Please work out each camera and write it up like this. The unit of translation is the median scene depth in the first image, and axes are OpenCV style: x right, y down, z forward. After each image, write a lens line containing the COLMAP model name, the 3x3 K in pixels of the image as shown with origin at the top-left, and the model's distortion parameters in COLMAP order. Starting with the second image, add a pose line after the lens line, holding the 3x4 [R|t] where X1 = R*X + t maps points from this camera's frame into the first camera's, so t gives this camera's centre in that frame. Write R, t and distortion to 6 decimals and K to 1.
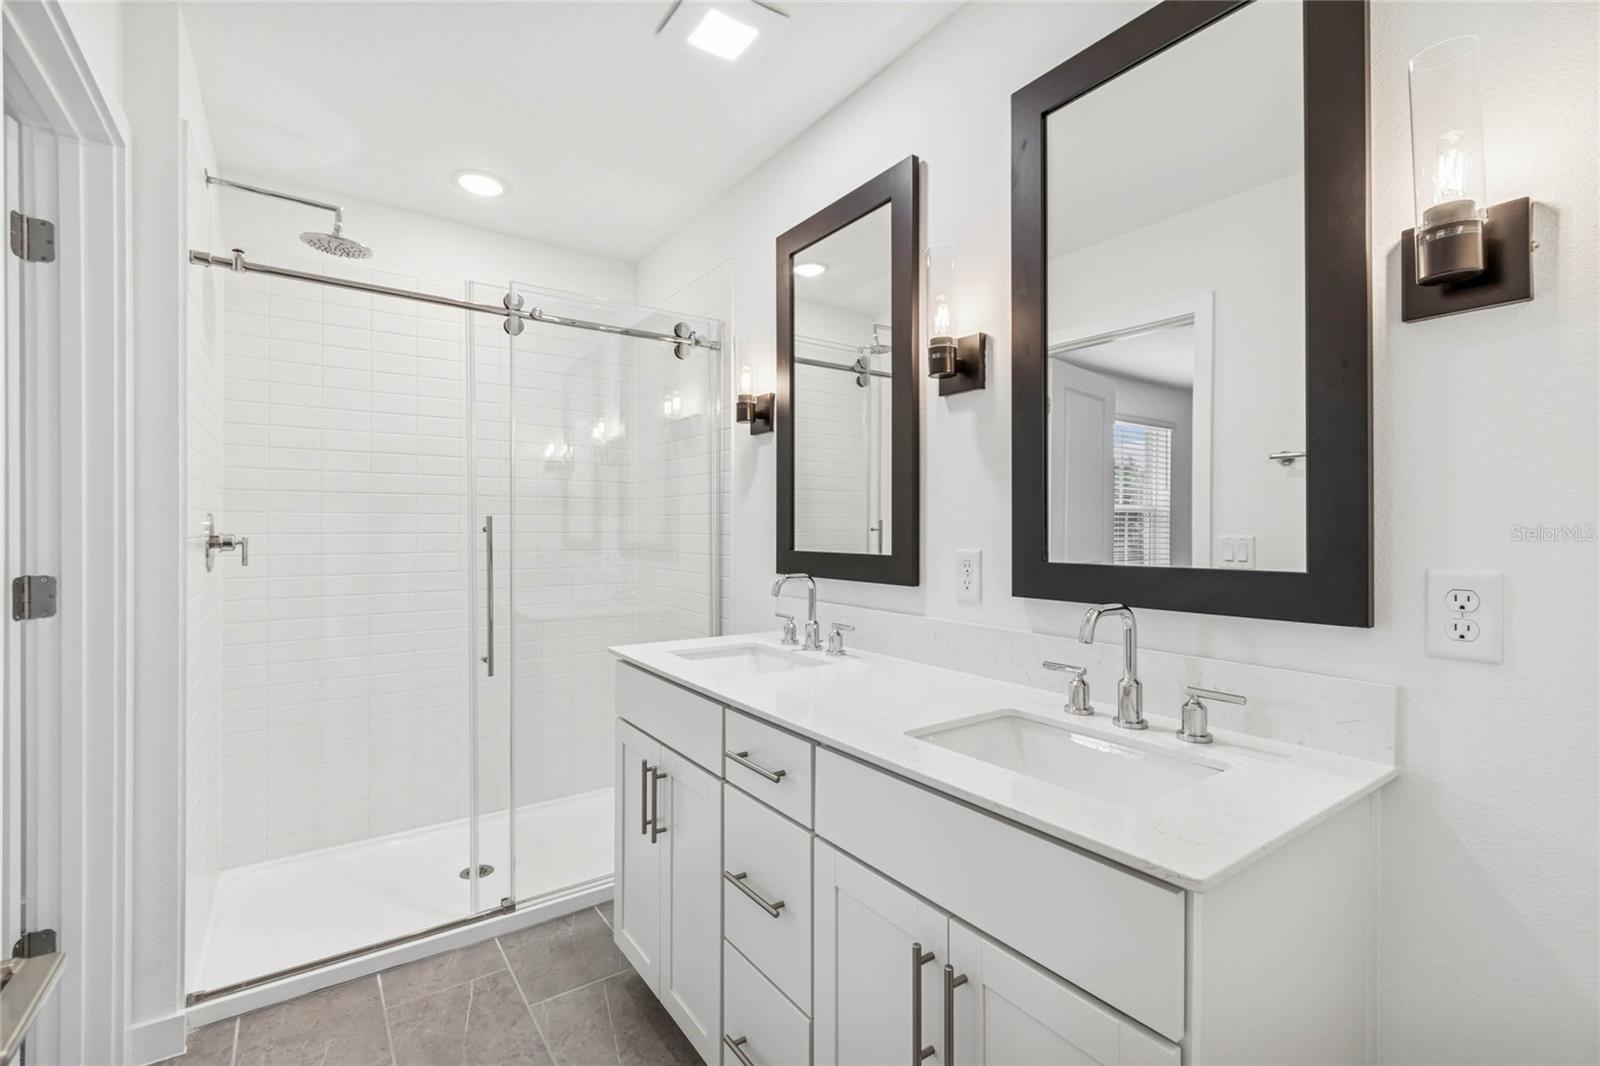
lens RADIAL K [[714.8, 0, 783.9], [0, 714.8, 529.3], [0, 0, 1]] dist [0.003137, -0.000555]
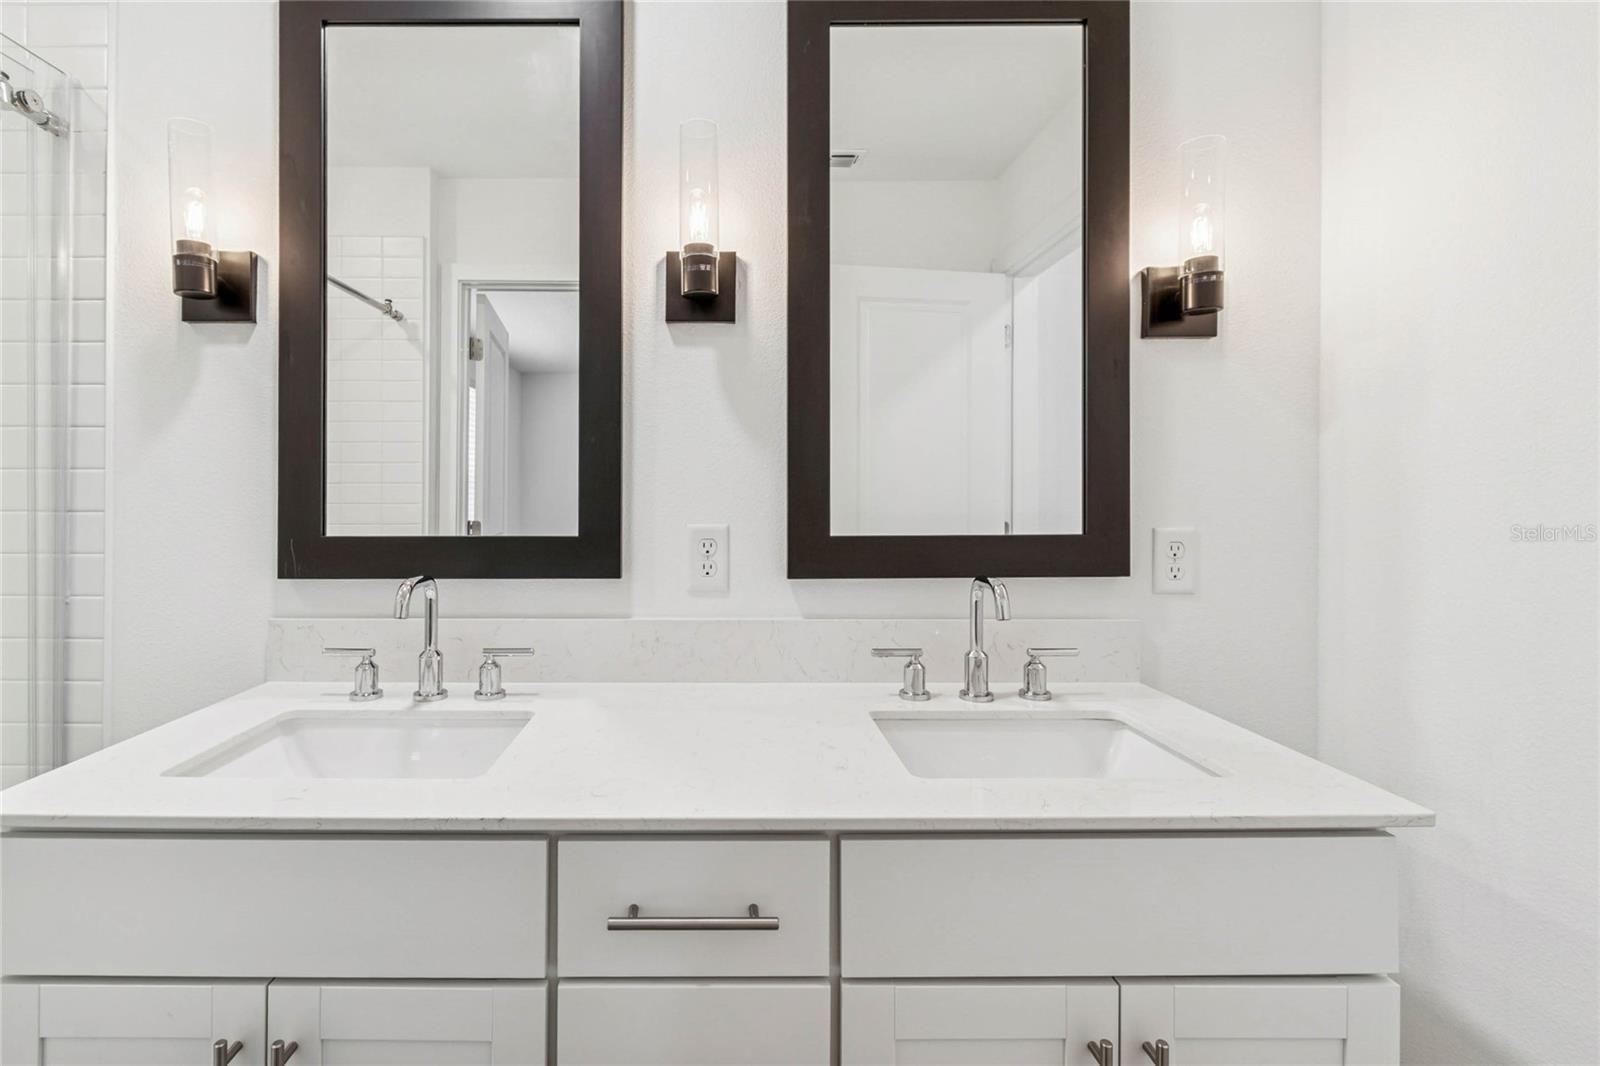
lens RADIAL K [[709.1, 0, 849.6], [0, 709.1, 526.7], [0, 0, 1]] dist [-0.017929, 0.000000]
pose [[0.554749, -0.034350, 0.831308, -0.307477], [0.001495, 0.999187, 0.040289, -0.000789], [-0.832016, -0.021107, 0.554349, 0.446778]]
